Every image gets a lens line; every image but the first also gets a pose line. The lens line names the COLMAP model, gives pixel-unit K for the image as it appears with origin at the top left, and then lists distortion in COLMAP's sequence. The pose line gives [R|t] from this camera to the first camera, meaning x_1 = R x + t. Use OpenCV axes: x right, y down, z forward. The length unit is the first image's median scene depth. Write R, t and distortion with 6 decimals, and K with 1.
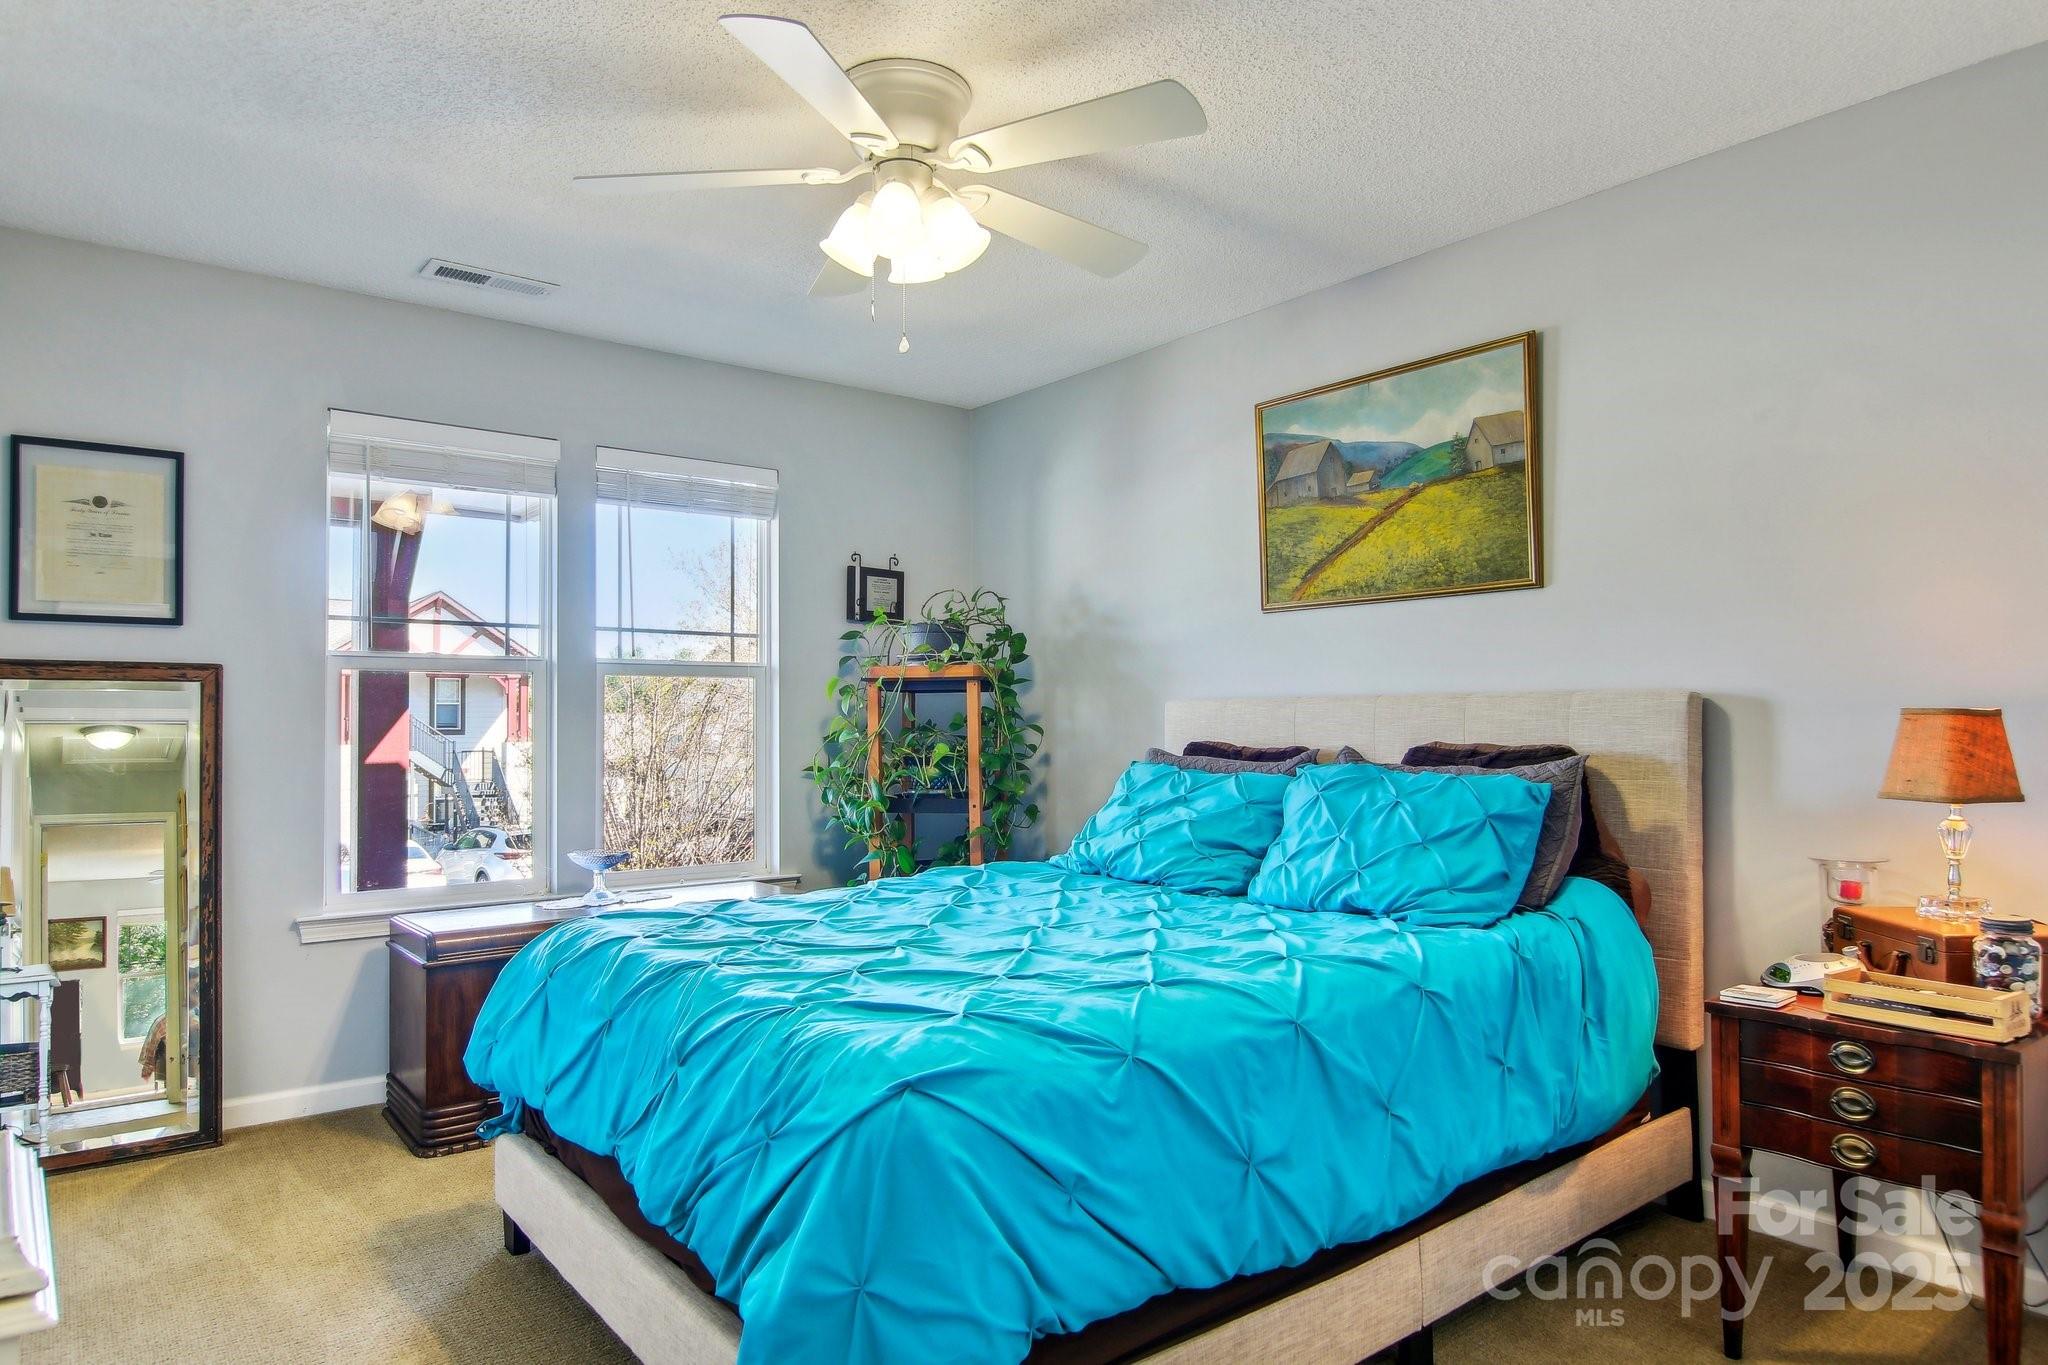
lens RADIAL K [[1200.1, 0, 1025.0], [0, 1200.1, 694.0], [0, 0, 1]] dist [-0.004867, -0.000749]
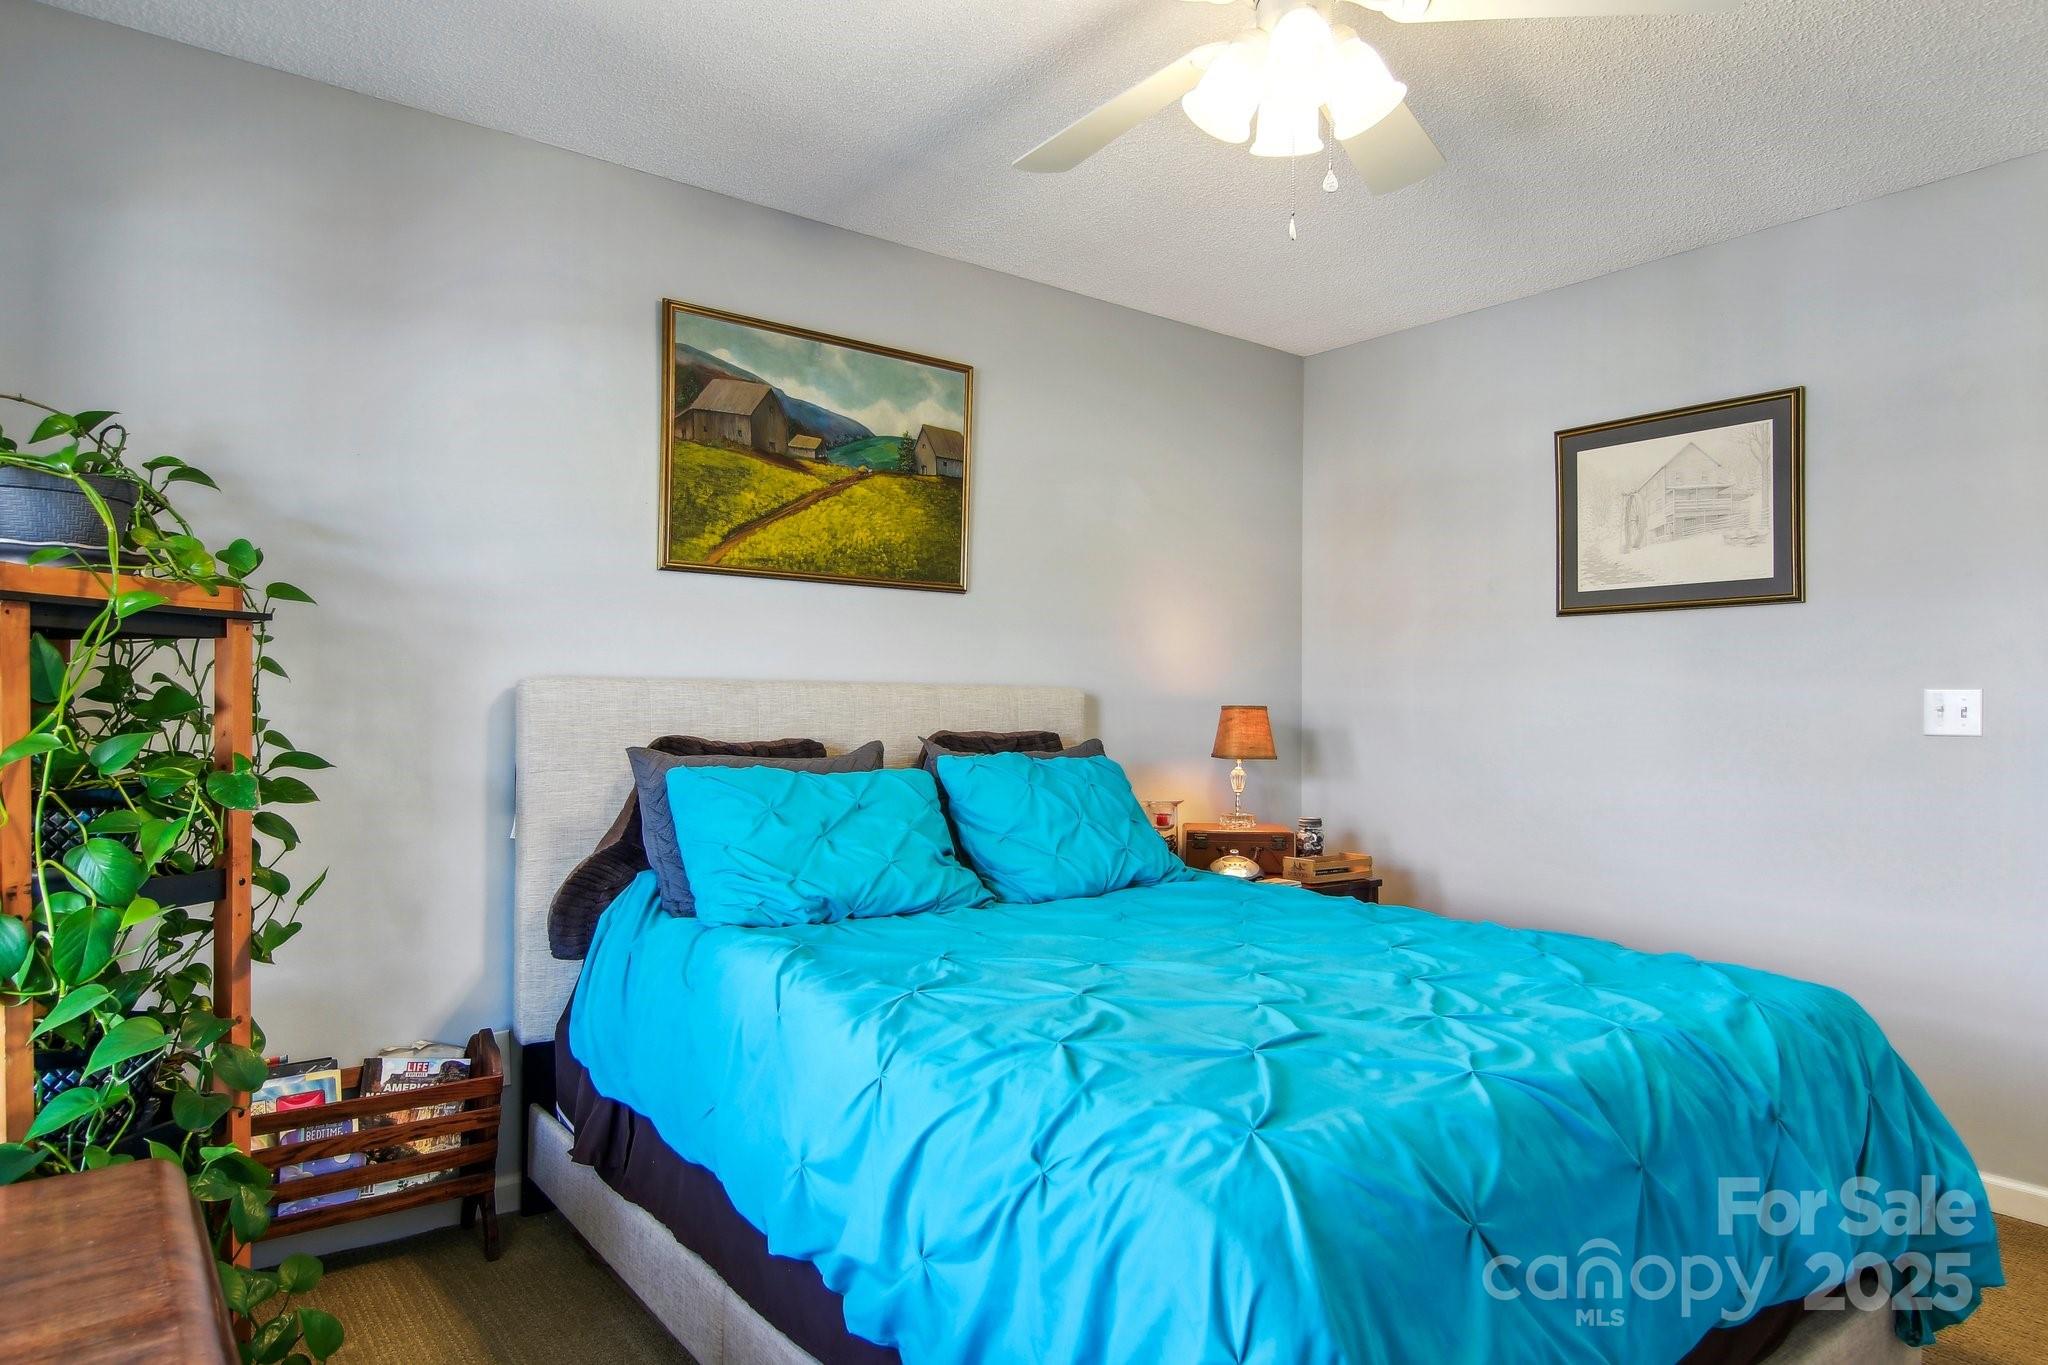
lens RADIAL K [[1200.1, 0, 1025.0], [0, 1200.1, 694.0], [0, 0, 1]] dist [-0.004867, -0.000749]
pose [[0.016526, 0.017725, 0.999706, -0.597469], [-0.027480, 0.999473, -0.017266, 0.020639], [-0.999486, -0.027187, 0.017004, 0.783138]]
